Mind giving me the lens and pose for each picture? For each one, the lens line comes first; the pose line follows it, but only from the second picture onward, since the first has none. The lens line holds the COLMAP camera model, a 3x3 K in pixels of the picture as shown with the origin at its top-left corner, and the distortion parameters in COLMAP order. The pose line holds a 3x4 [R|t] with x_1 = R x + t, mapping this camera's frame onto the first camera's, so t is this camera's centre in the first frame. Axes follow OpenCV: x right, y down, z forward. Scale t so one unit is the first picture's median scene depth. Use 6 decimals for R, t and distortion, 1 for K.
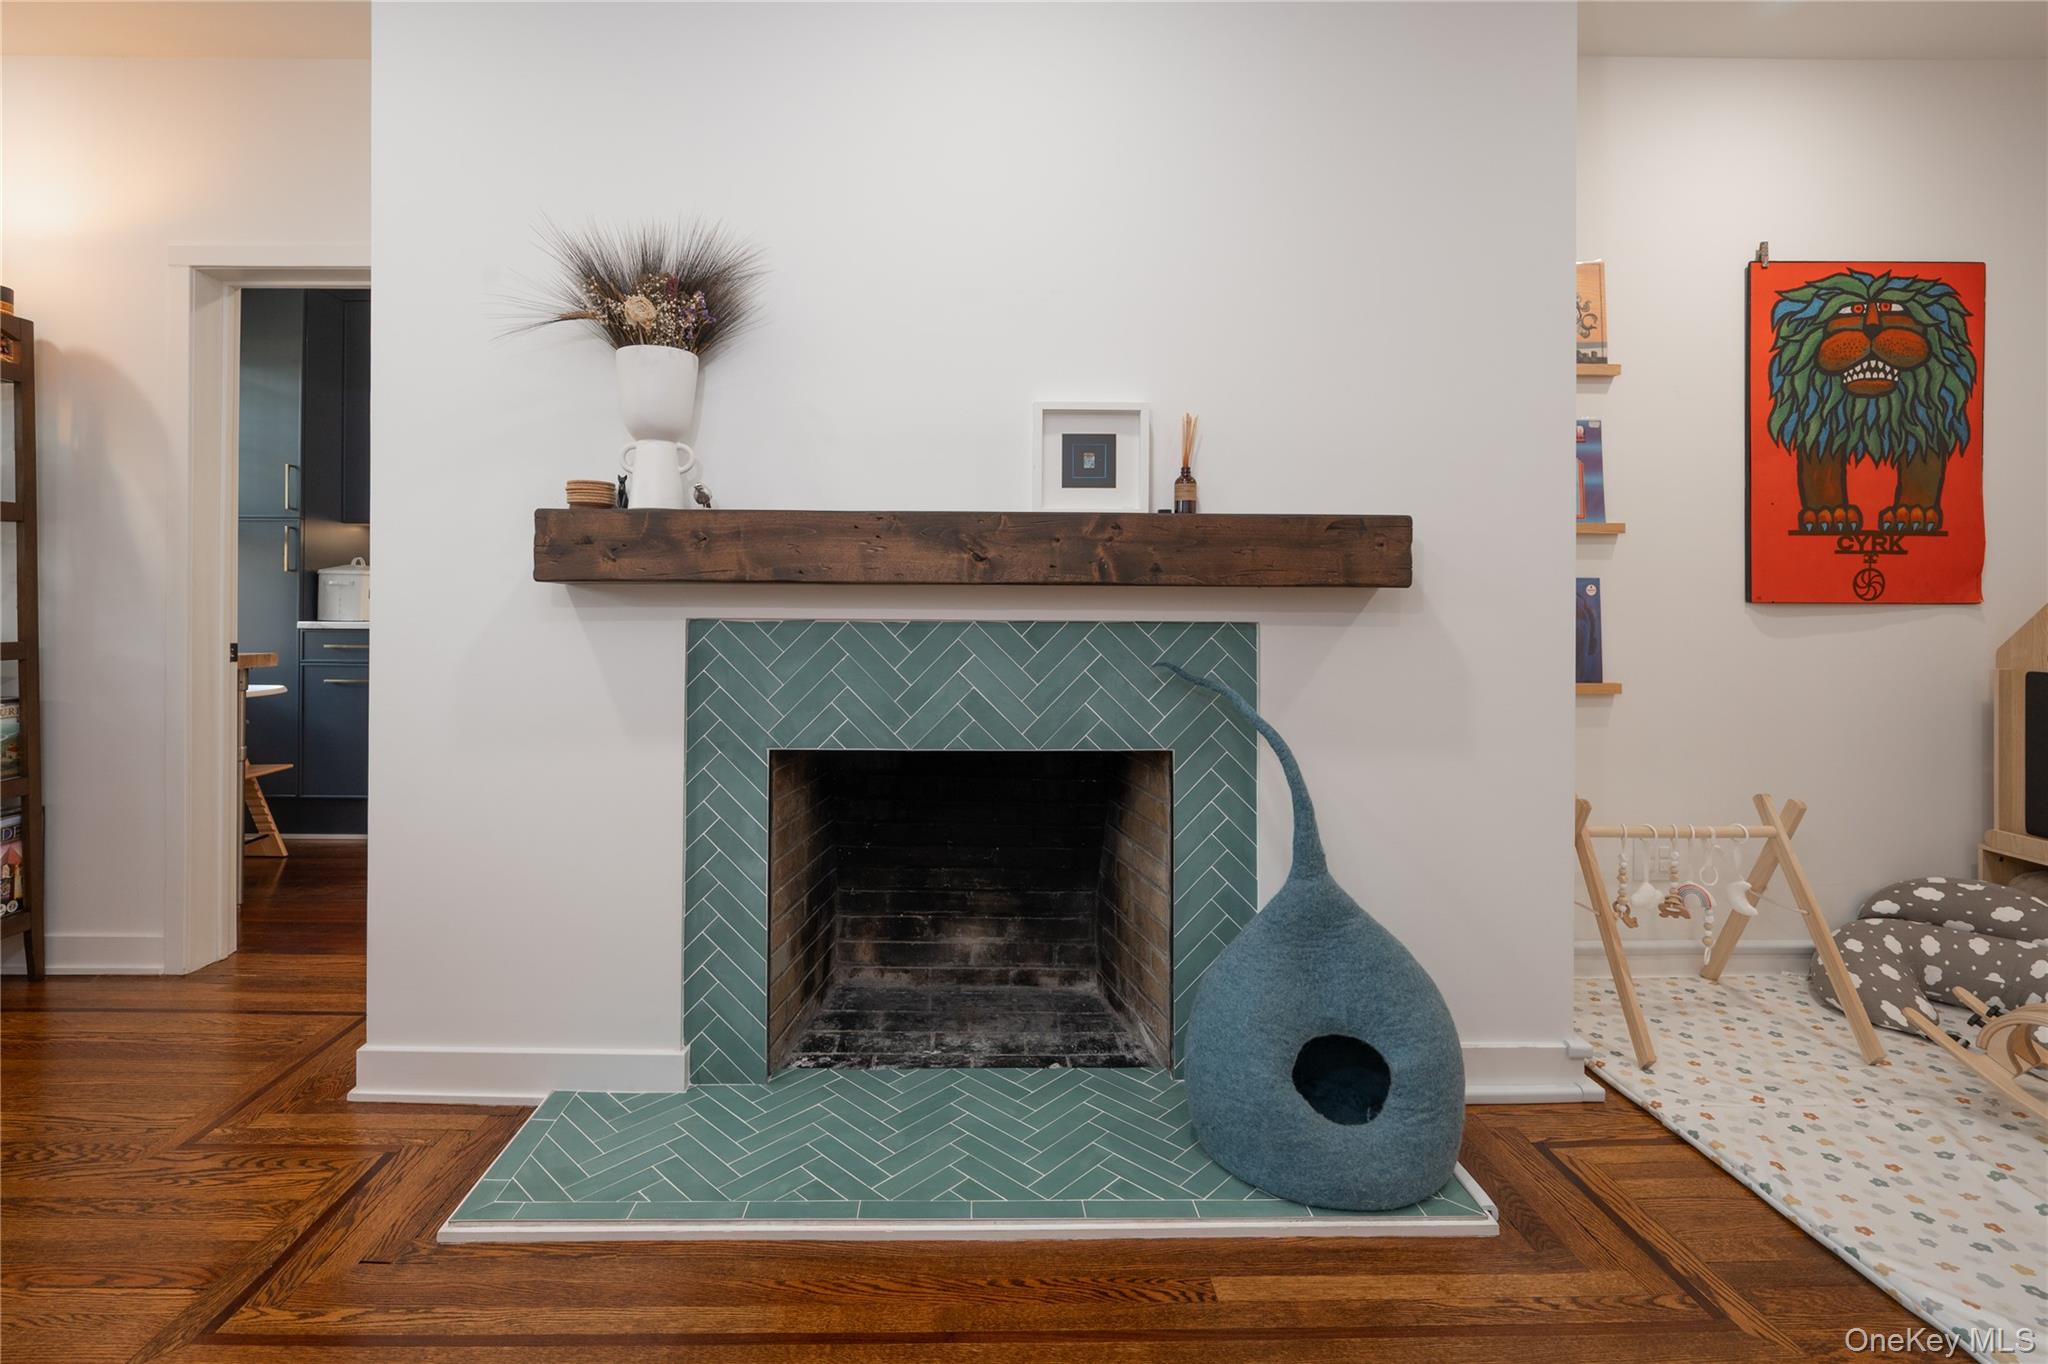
lens RADIAL K [[972.2, 0, 979.1], [0, 972.2, 596.7], [0, 0, 1]] dist [-0.001783, -0.000147]
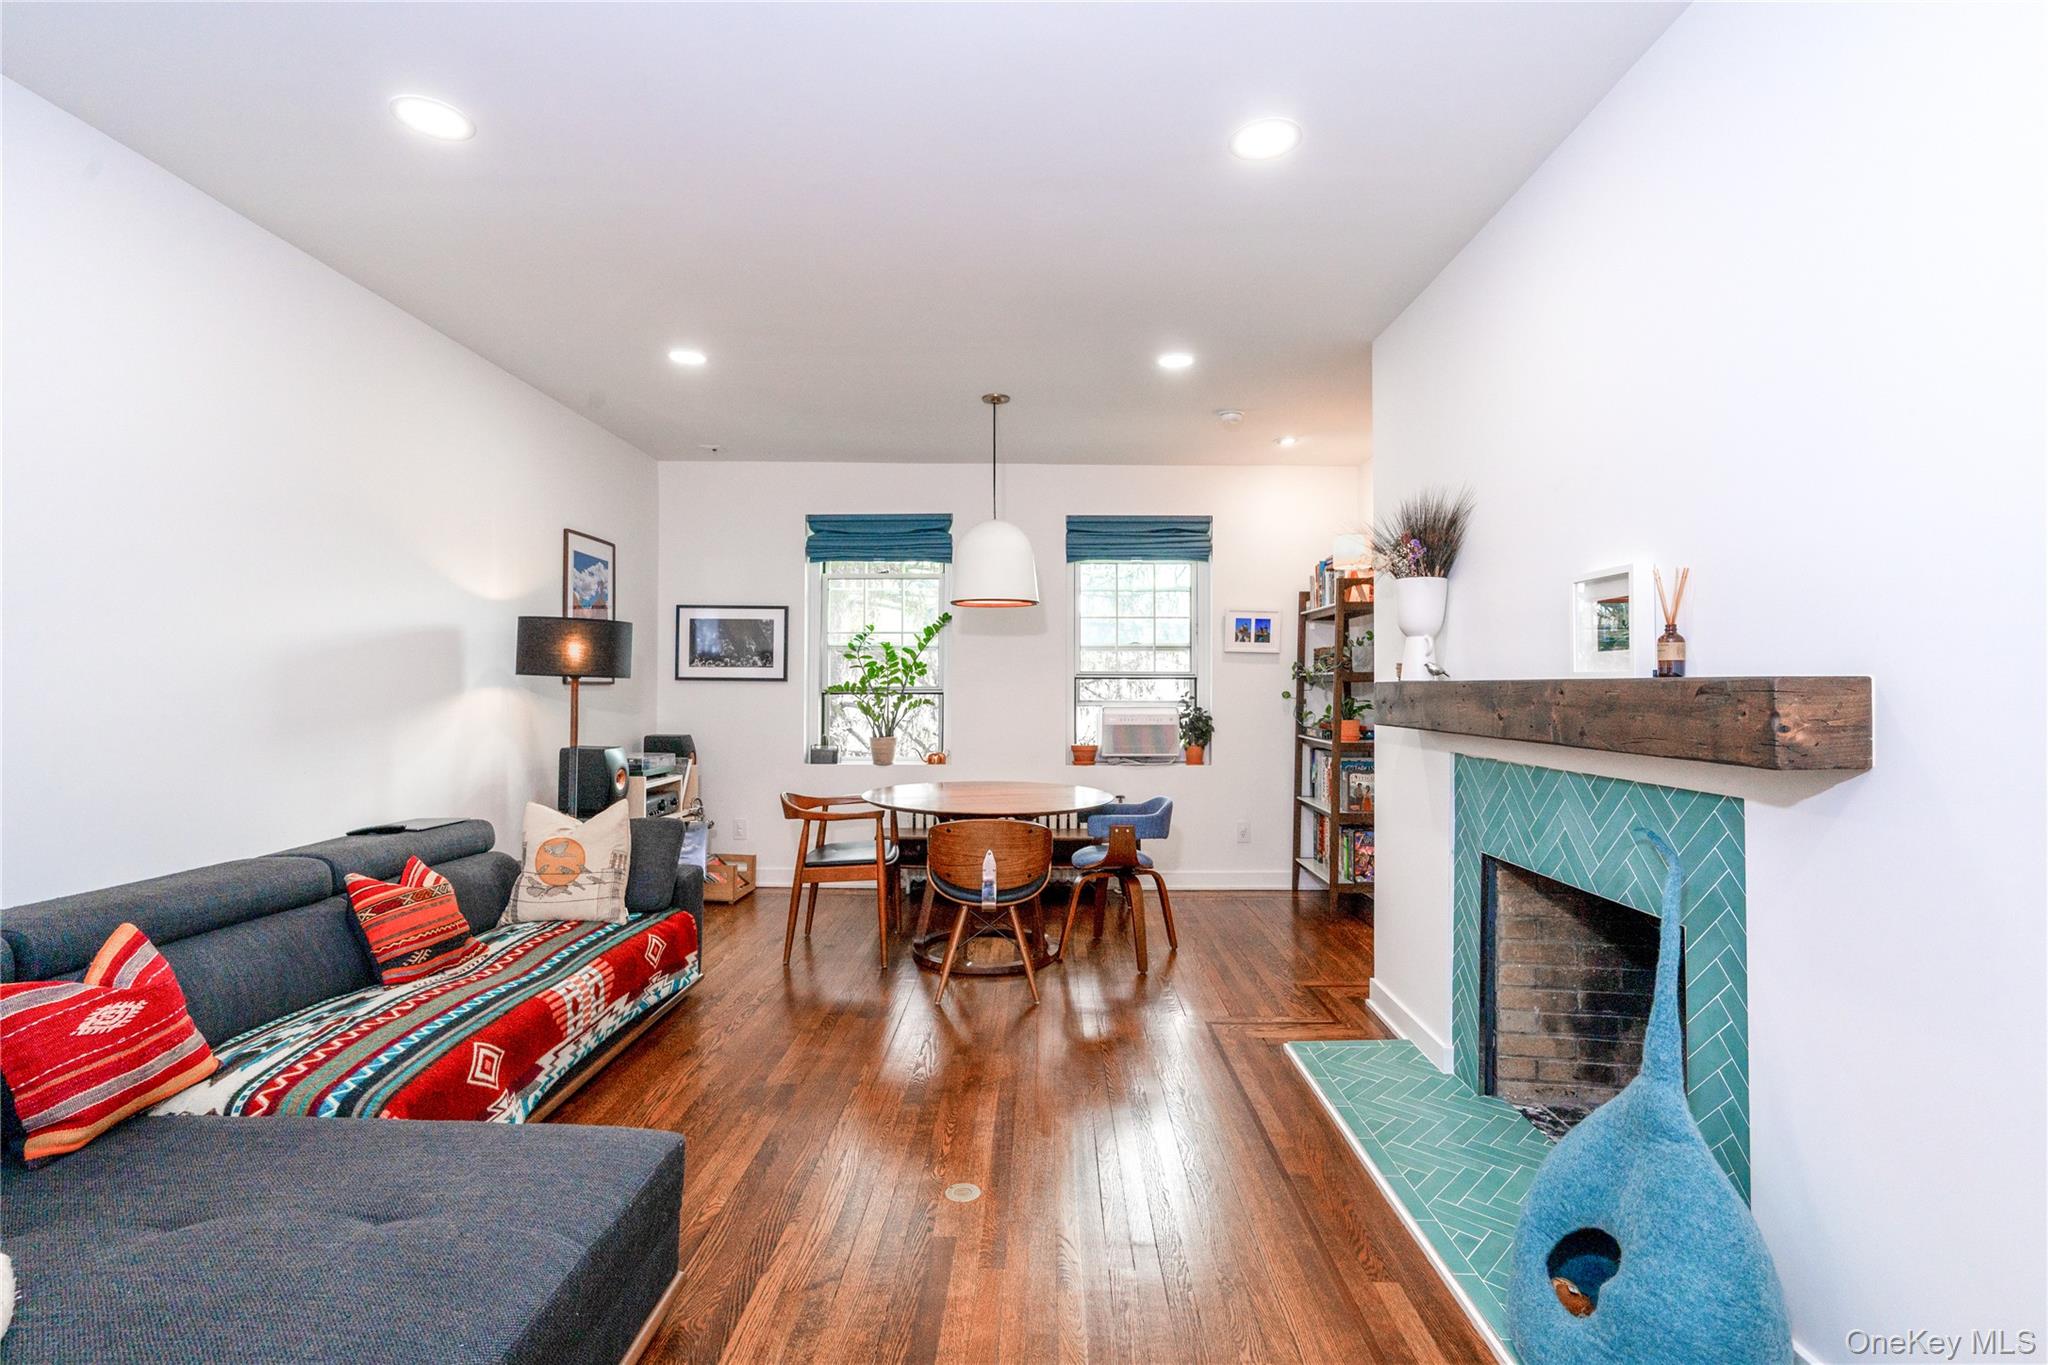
lens RADIAL K [[933.5, 0, 1038.1], [0, 933.5, 674.7], [0, 0, 1]] dist [0.005717, 0.000275]
pose [[-0.010378, -0.020186, -0.999742, 1.081671], [0.000669, 0.999796, -0.020194, -0.064017], [0.999946, -0.000878, -0.010363, 0.379432]]
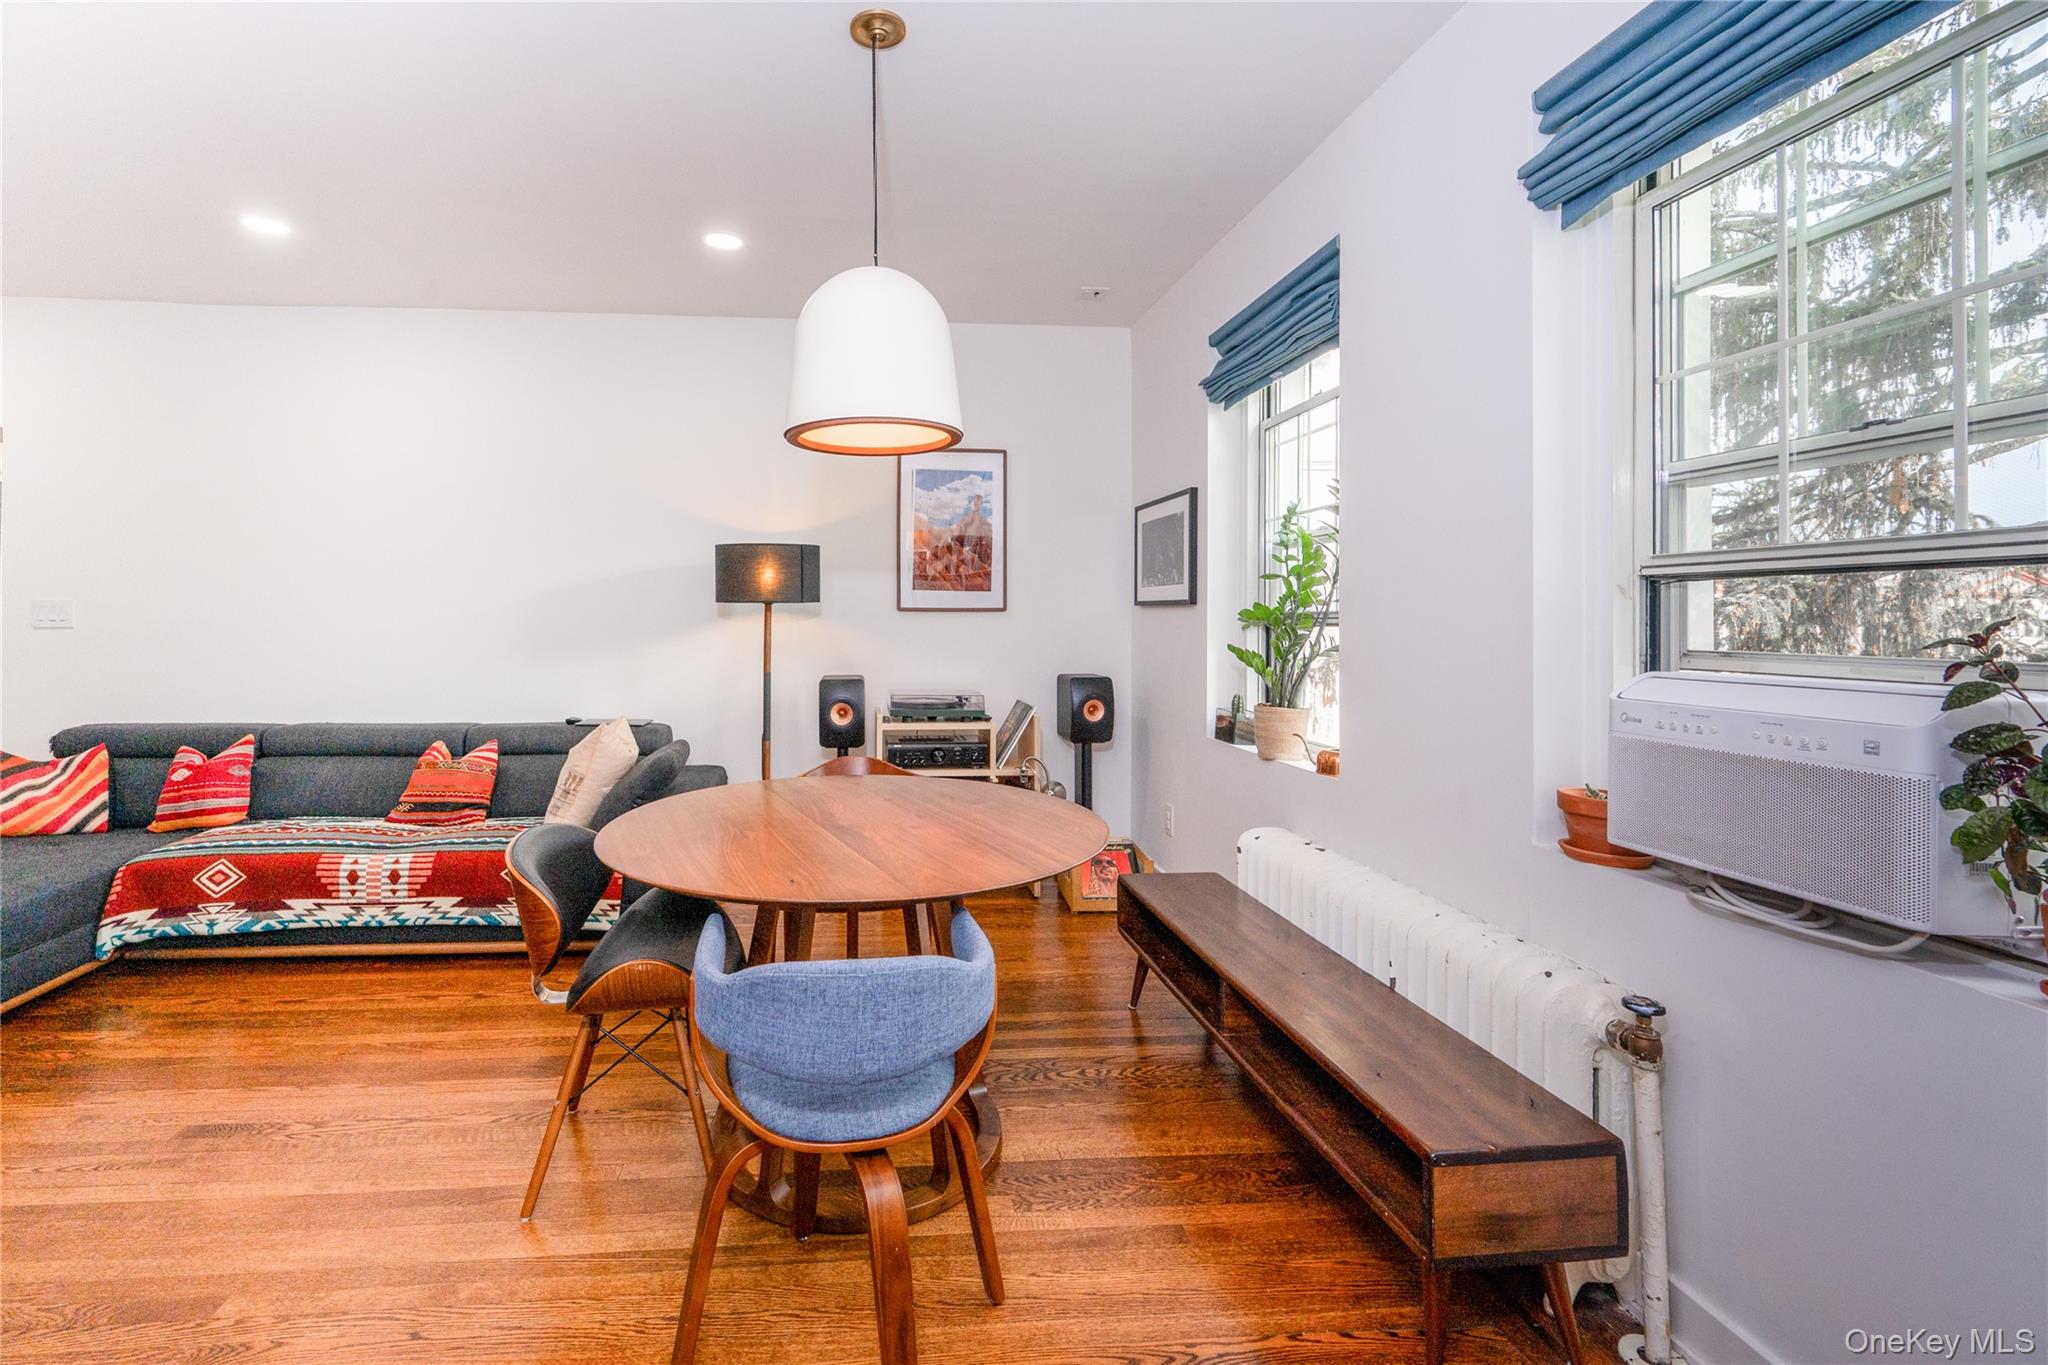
lens RADIAL K [[896.4, 0, 916.3], [0, 896.4, 625.7], [0, 0, 1]] dist [0.000088, 0.000077]
pose [[-0.997799, -0.012260, -0.065168, -0.933563], [-0.012024, 0.999920, -0.004023, -0.049097], [0.065213, -0.003231, -0.997866, 1.207672]]
